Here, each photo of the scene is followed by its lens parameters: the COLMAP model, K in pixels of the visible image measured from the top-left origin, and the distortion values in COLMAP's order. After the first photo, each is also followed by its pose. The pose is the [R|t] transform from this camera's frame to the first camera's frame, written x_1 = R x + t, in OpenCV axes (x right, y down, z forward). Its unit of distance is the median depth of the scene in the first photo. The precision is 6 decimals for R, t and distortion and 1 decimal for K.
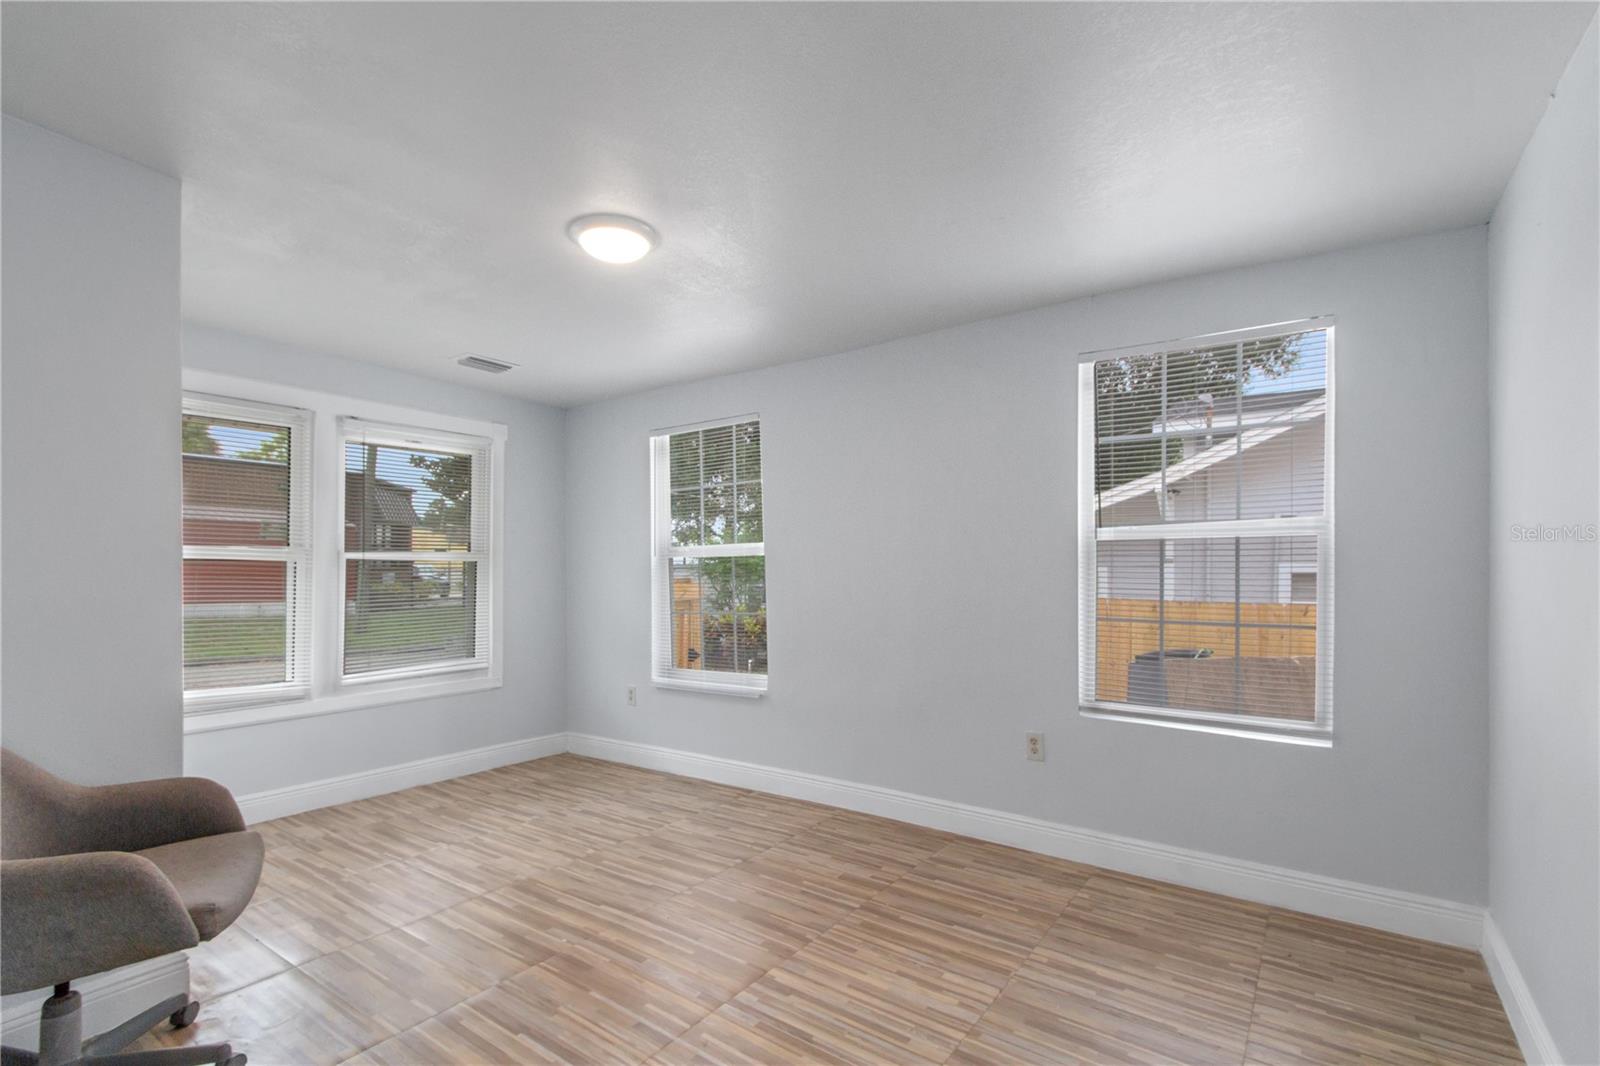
lens RADIAL K [[732.0, 0, 811.3], [0, 732.0, 557.9], [0, 0, 1]] dist [0.004314, -0.001371]
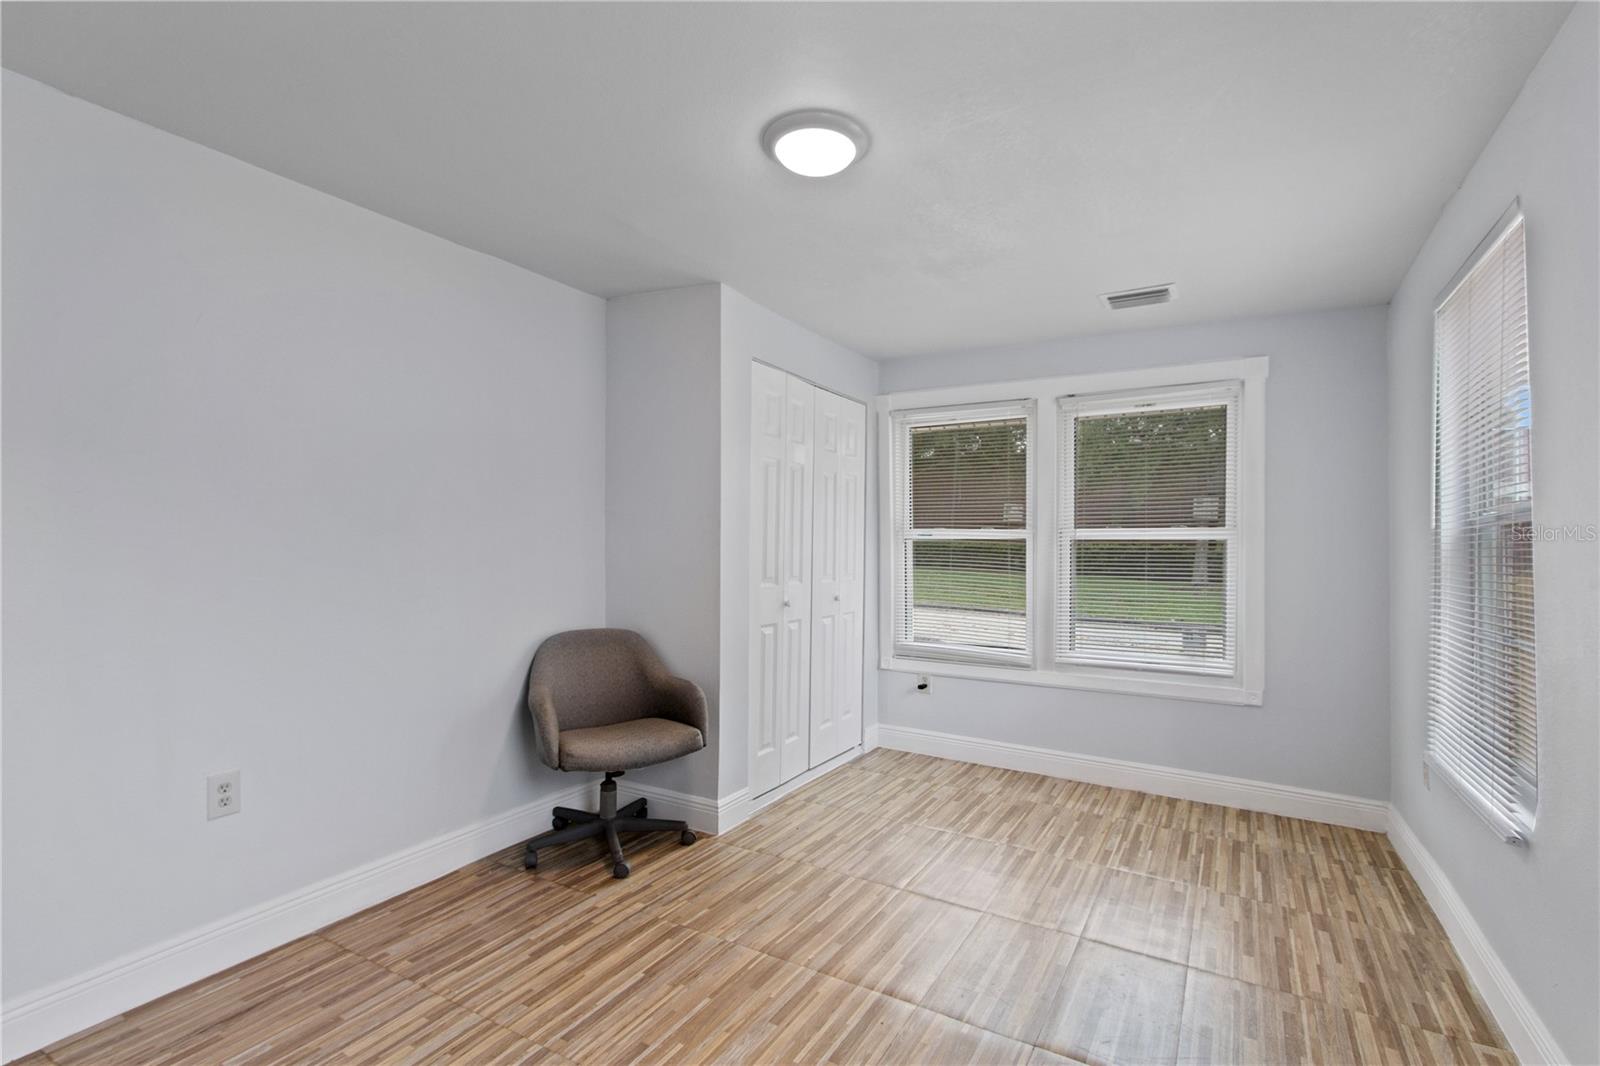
lens RADIAL K [[732.0, 0, 800.5], [0, 732.0, 544.6], [0, 0, 1]] dist [0.004314, -0.001371]
pose [[0.084995, -0.000589, -0.996381, 0.346682], [0.009942, 0.999951, 0.000257, 0.007442], [0.996332, -0.009928, 0.084997, 0.564418]]
